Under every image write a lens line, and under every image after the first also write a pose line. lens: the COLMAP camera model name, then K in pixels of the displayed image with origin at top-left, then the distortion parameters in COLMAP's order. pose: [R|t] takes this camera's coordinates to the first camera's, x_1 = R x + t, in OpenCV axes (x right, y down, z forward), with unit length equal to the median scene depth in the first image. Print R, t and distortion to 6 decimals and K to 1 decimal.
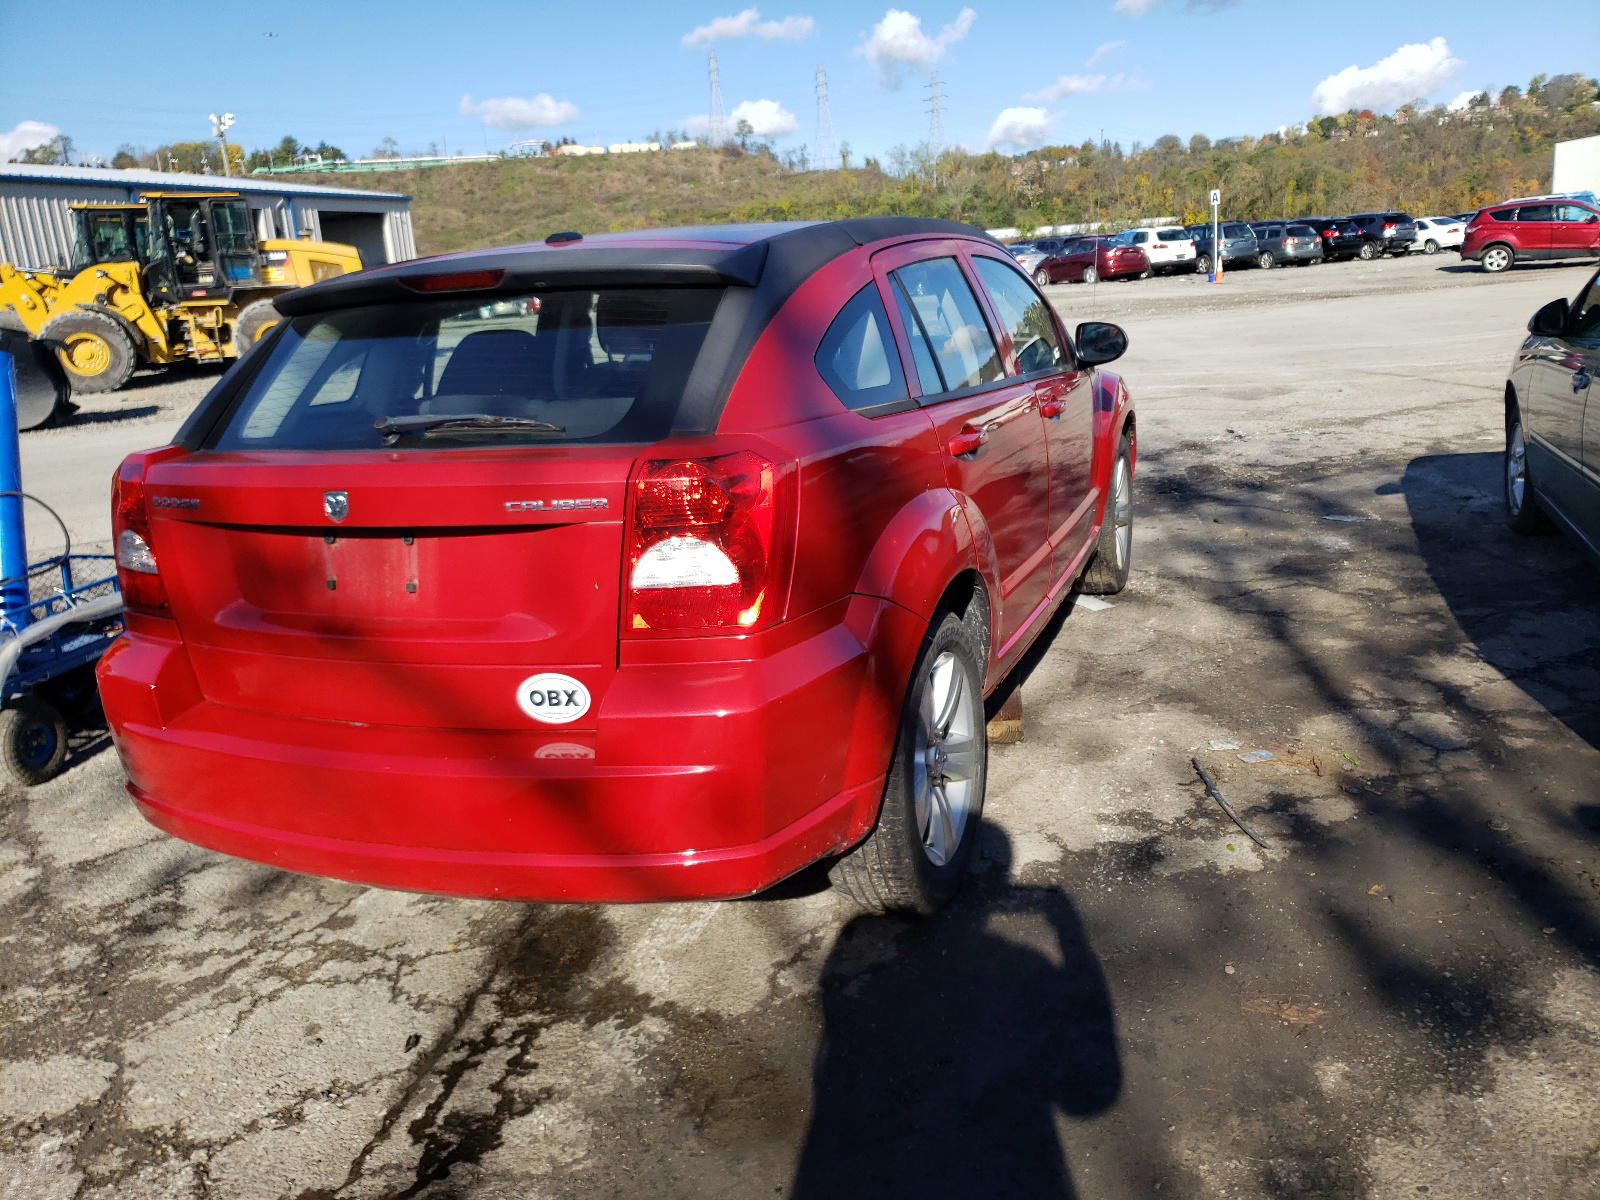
lens RADIAL K [[1243.6, 0, 802.0], [0, 1243.6, 598.2], [0, 0, 1]] dist [0.036523, -0.003232]
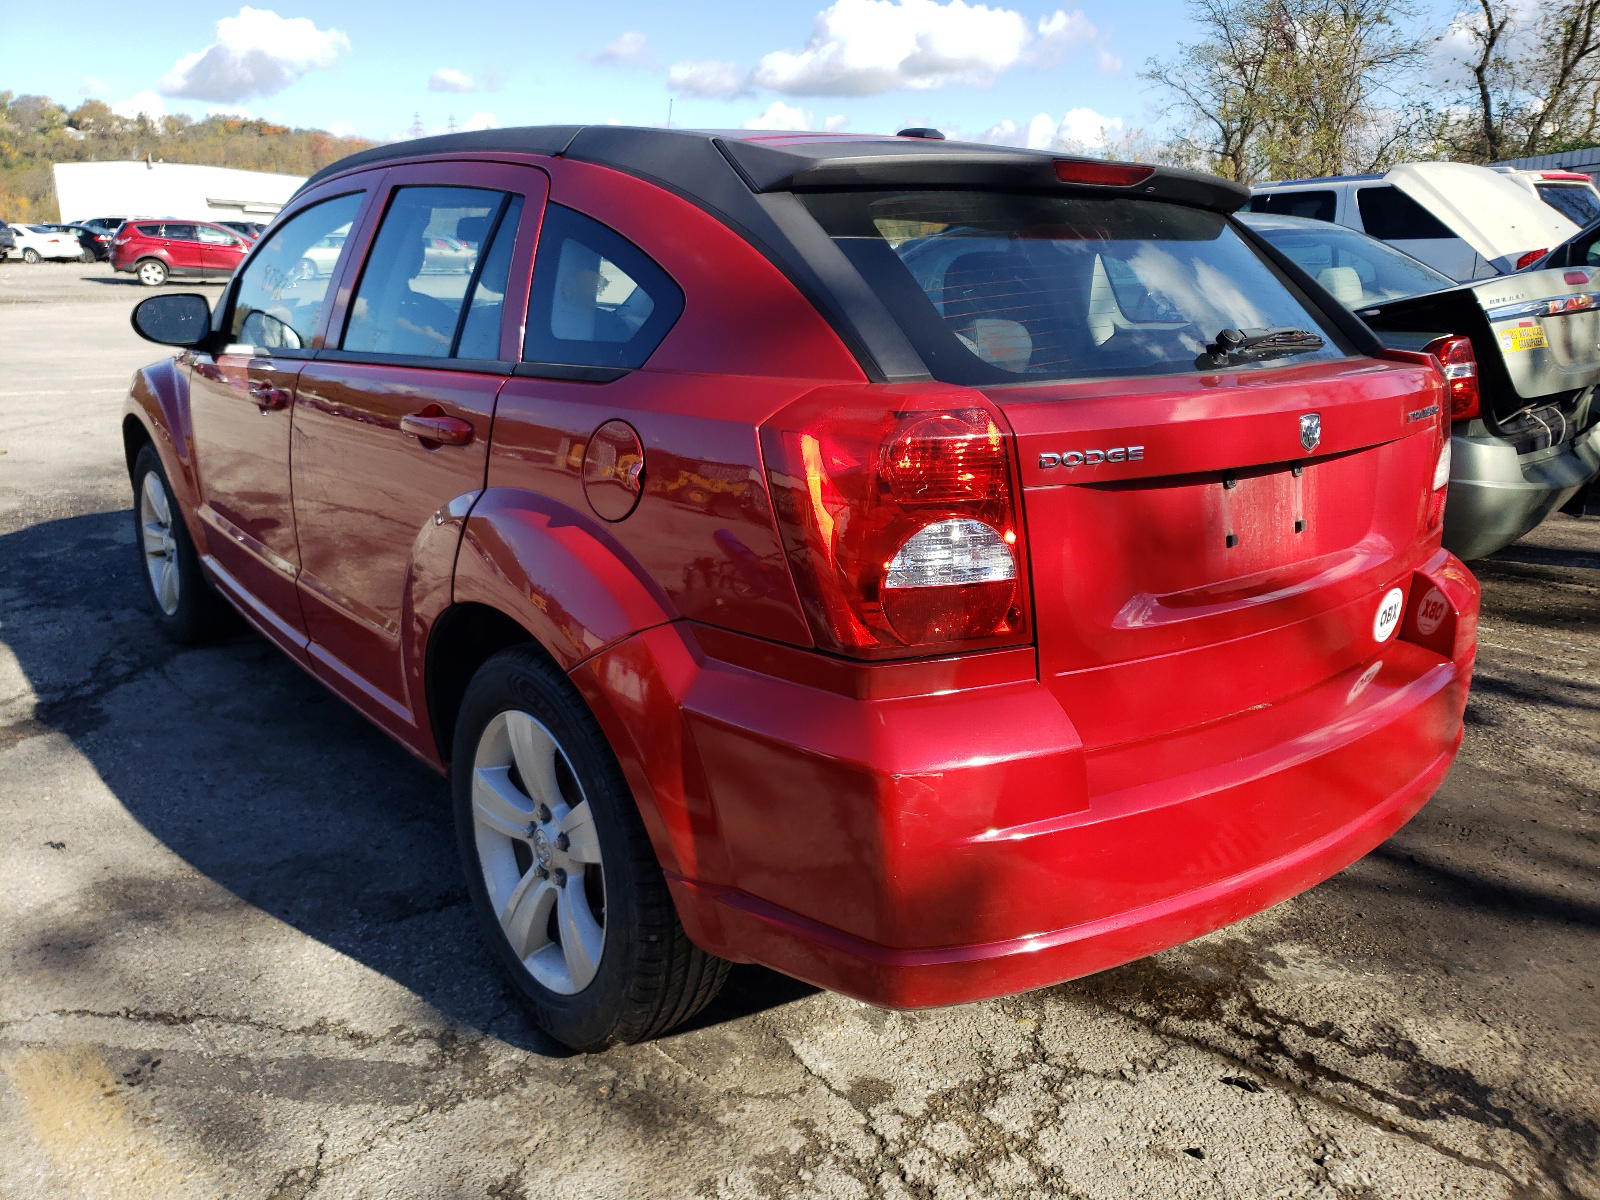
lens RADIAL K [[1243.6, 0, 801.7], [0, 1243.6, 601.6], [0, 0, 1]] dist [0.036523, -0.003232]
pose [[0.499096, -0.163291, 0.851022, -1.119248], [0.174522, 0.980903, 0.085861, -0.082973], [-0.848790, 0.105670, 0.518063, 0.786013]]
